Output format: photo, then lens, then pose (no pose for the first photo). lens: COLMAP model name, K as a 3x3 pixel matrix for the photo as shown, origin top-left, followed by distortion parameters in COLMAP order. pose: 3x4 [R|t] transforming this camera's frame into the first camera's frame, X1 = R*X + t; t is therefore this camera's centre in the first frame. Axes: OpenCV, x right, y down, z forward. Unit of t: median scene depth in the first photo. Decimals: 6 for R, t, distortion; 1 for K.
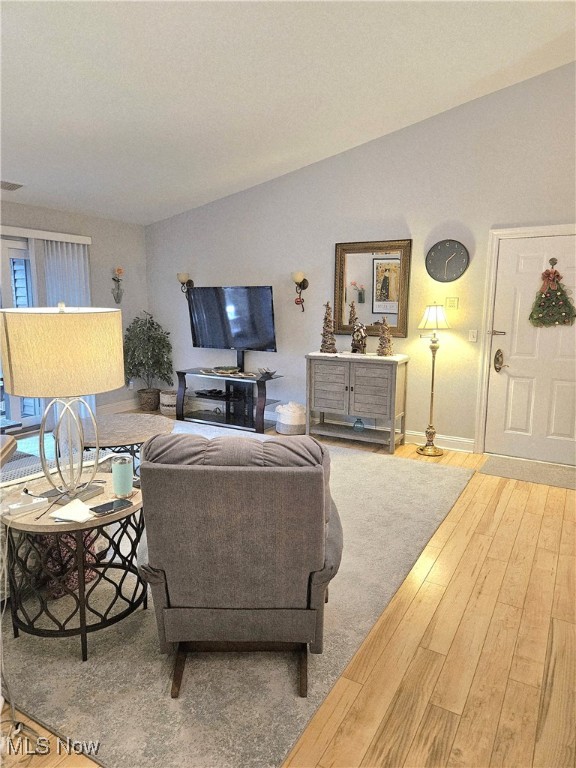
lens RADIAL K [[506.8, 0, 289.1], [0, 506.8, 381.6], [0, 0, 1]] dist [0.071558, -0.060735]
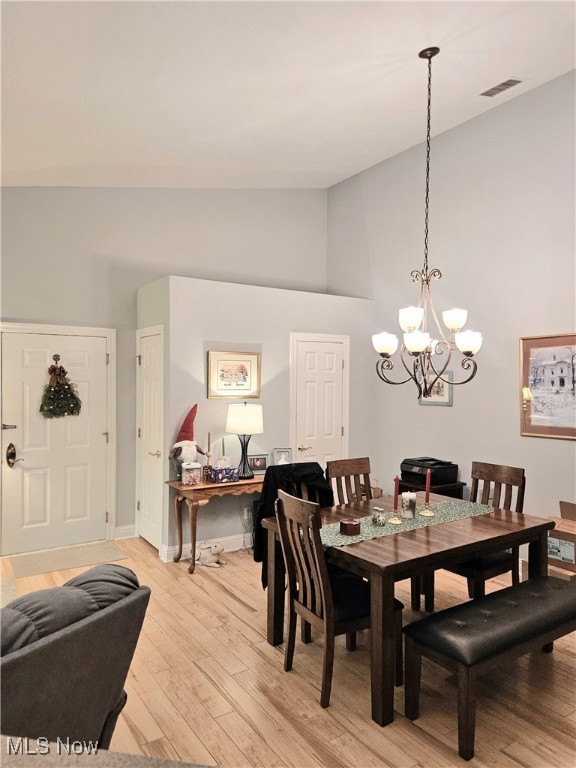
lens RADIAL K [[529.3, 0, 288.0], [0, 529.3, 384.0], [0, 0, 1]] dist [0.079933, -0.066420]
pose [[0.439503, -0.012343, 0.898156, -0.269677], [0.136507, 0.989209, -0.053204, -0.048245], [-0.887808, 0.145987, 0.436446, 0.075205]]
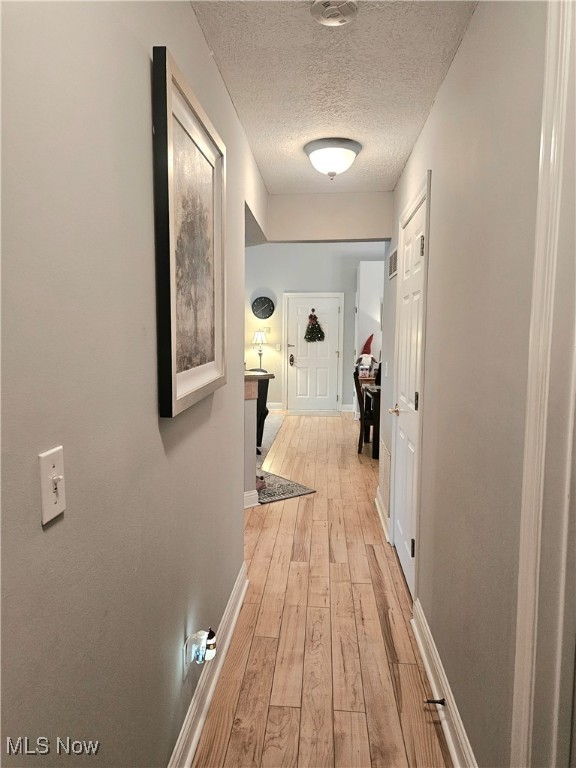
lens RADIAL K [[529.3, 0, 288.0], [0, 529.3, 384.0], [0, 0, 1]] dist [0.079933, -0.066420]
pose [[0.899599, -0.040265, 0.434857, -0.471536], [0.066370, 0.996780, -0.045006, 0.137336], [-0.431644, 0.069348, 0.899374, -0.776061]]
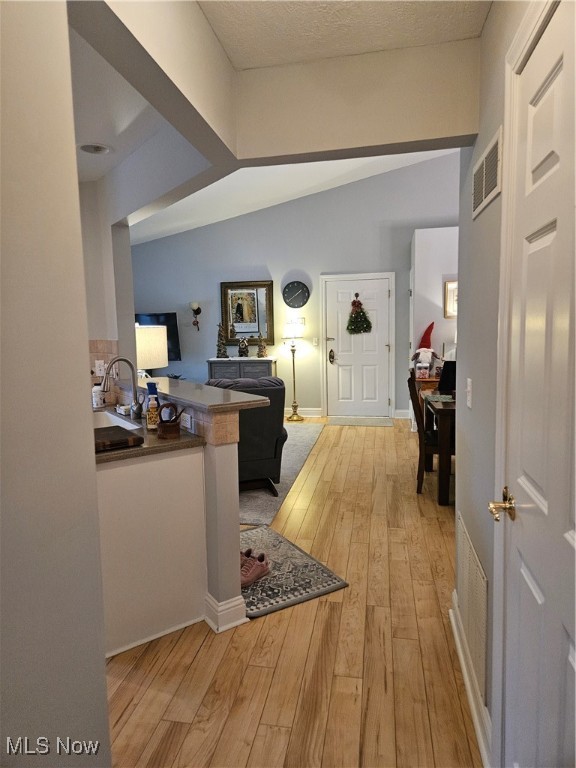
lens RADIAL K [[509.3, 0, 280.4], [0, 509.3, 373.6], [0, 0, 1]] dist [0.076157, -0.054722]
pose [[0.946276, -0.059903, 0.317764, -0.248230], [0.080039, 0.995502, -0.050683, 0.079657], [-0.313298, 0.073393, 0.946814, -0.445726]]
